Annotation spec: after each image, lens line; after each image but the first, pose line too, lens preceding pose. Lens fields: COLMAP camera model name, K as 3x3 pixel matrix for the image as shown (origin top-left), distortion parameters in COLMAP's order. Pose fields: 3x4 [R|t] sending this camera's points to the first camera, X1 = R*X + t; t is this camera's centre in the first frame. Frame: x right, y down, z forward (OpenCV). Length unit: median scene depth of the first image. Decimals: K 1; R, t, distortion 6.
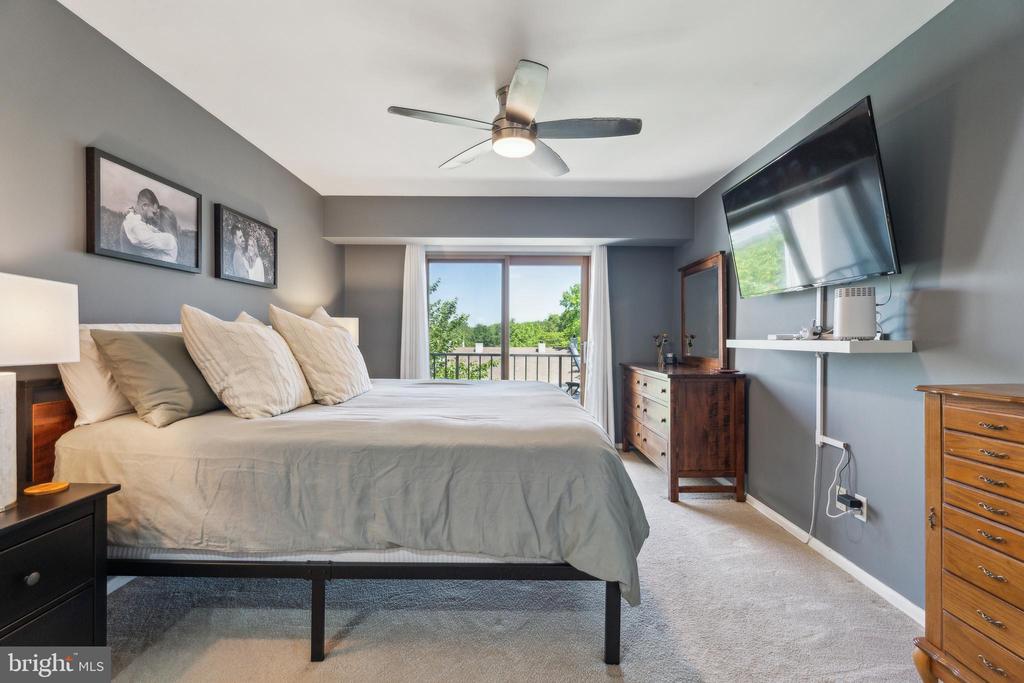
lens RADIAL K [[455.8, 0, 512.0], [0, 455.8, 341.5], [0, 0, 1]] dist [-0.002794, 0.000340]
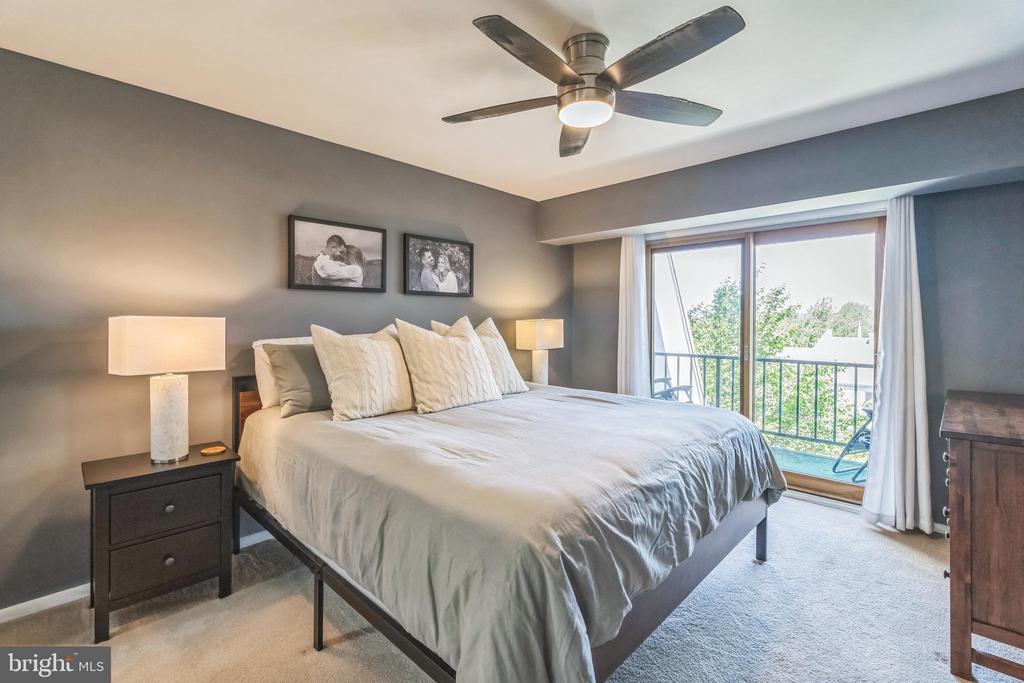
lens RADIAL K [[460.1, 0, 509.9], [0, 460.1, 324.2], [0, 0, 1]] dist [-0.002507, -0.000343]
pose [[0.718392, 0.000750, -0.695638, 0.417851], [-0.004599, 0.999983, -0.003671, -0.055375], [0.695624, 0.005837, 0.718383, 0.309704]]
